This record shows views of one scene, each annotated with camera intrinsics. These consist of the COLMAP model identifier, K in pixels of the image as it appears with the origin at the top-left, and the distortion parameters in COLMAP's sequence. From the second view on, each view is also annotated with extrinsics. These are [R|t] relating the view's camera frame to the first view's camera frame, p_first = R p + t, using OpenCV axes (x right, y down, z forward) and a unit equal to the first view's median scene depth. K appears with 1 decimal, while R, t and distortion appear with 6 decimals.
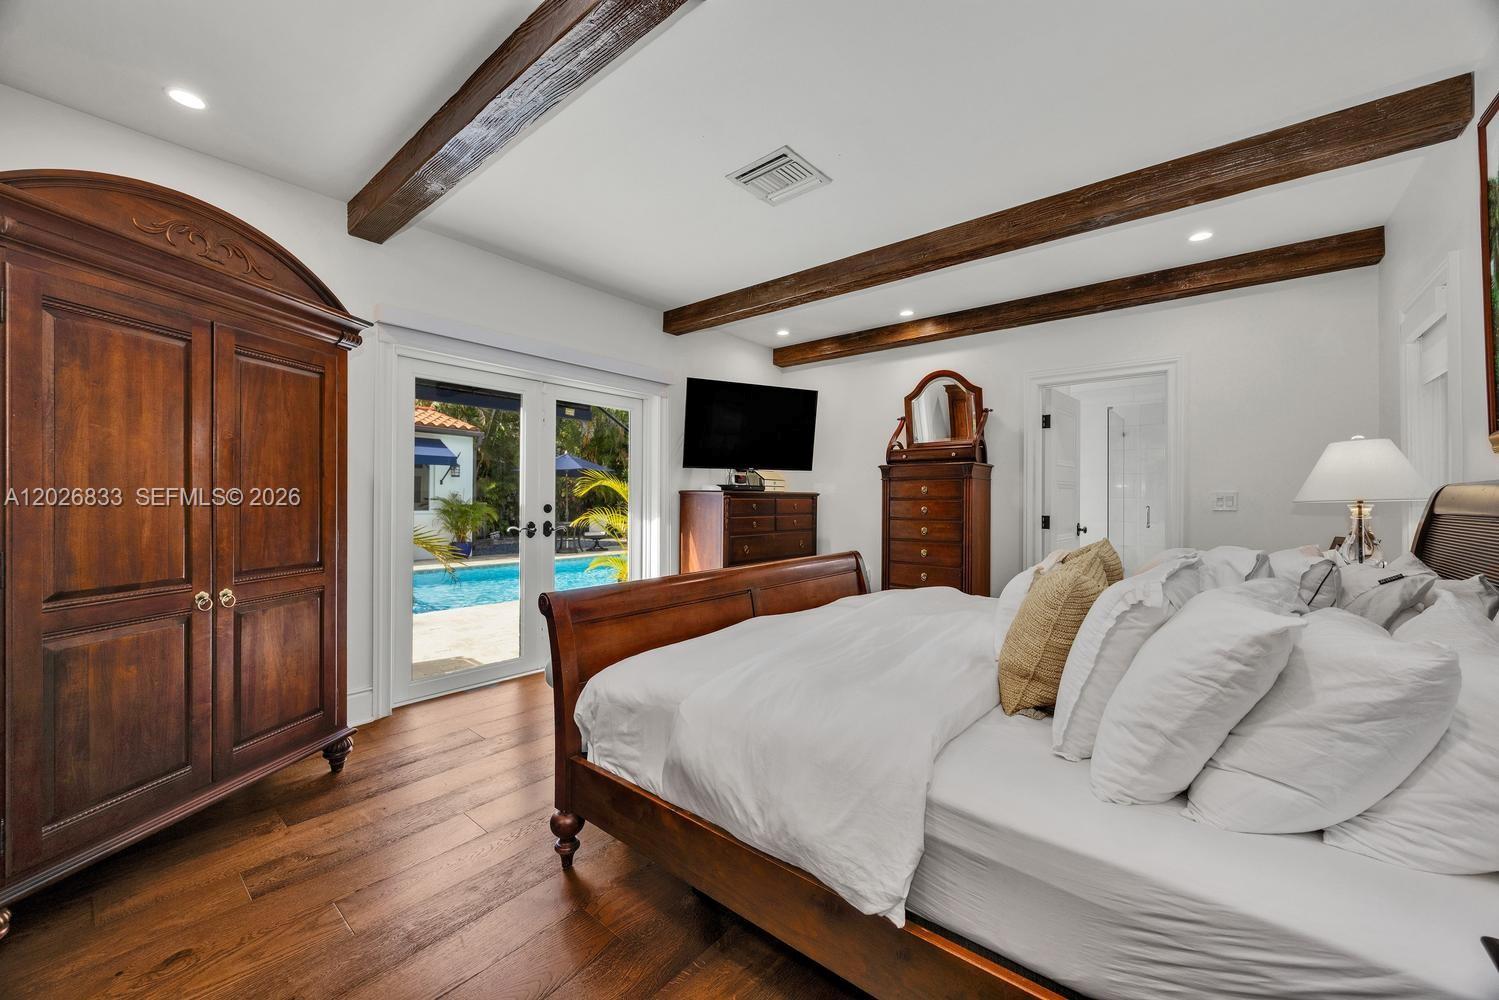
lens RADIAL K [[570.7, 0, 748.0], [0, 570.7, 496.7], [0, 0, 1]] dist [-0.000628, 0.000572]
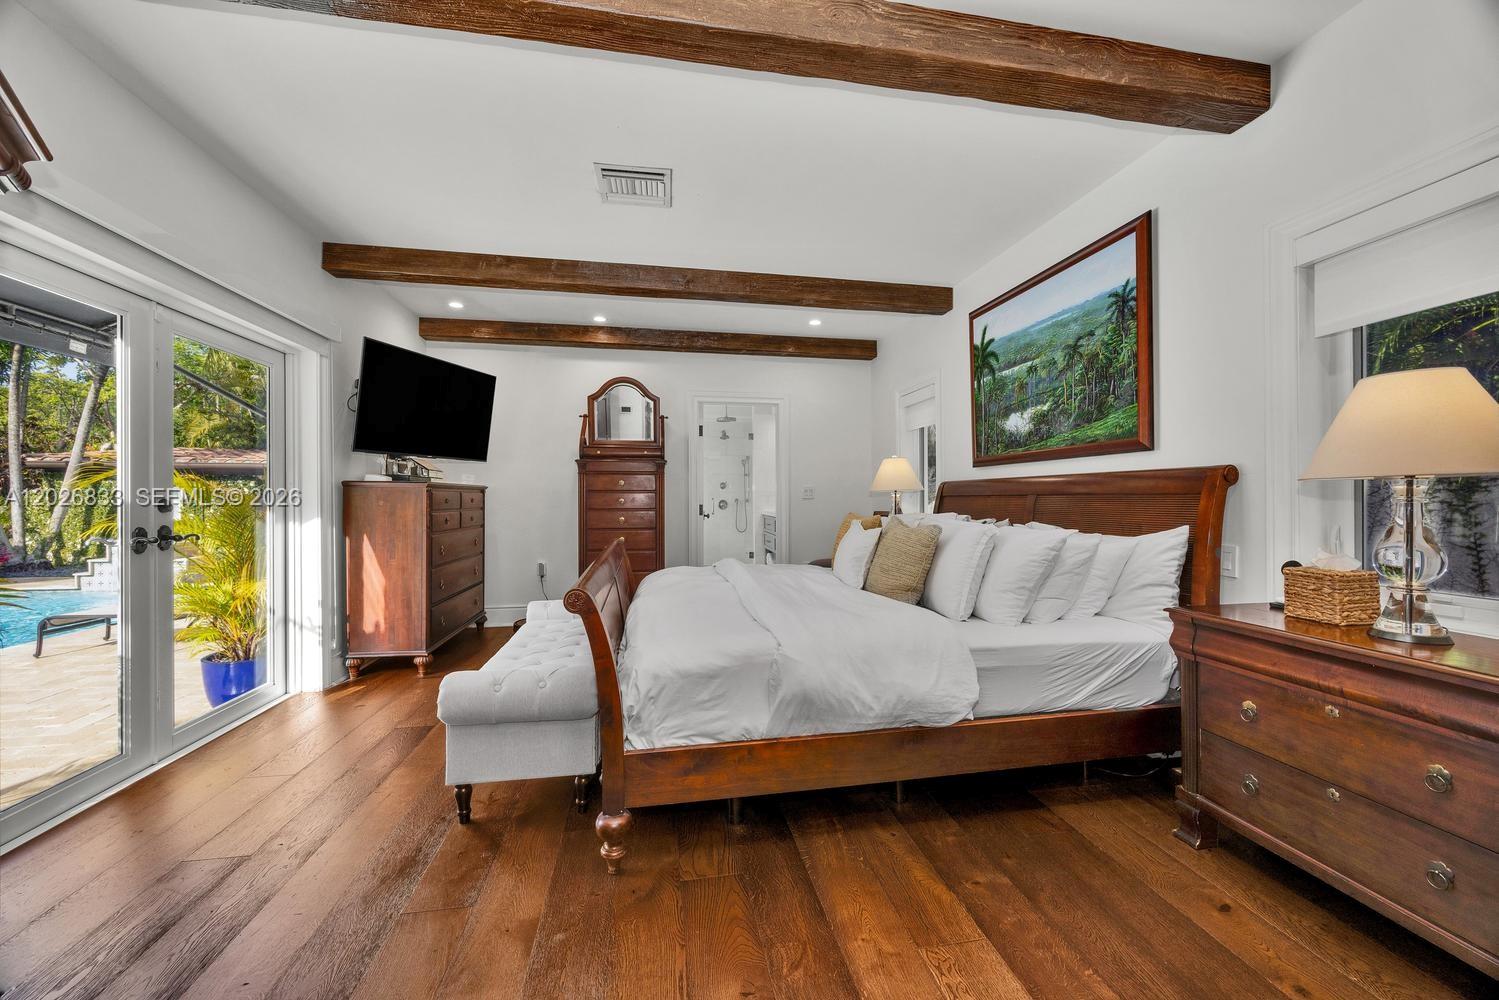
lens RADIAL K [[570.7, 0, 751.1], [0, 570.7, 497.3], [0, 0, 1]] dist [-0.000628, 0.000572]
pose [[0.641937, -0.007108, 0.766724, -0.376219], [0.004280, 0.999975, 0.005686, 0.009900], [-0.766745, -0.000368, 0.641952, 0.092599]]
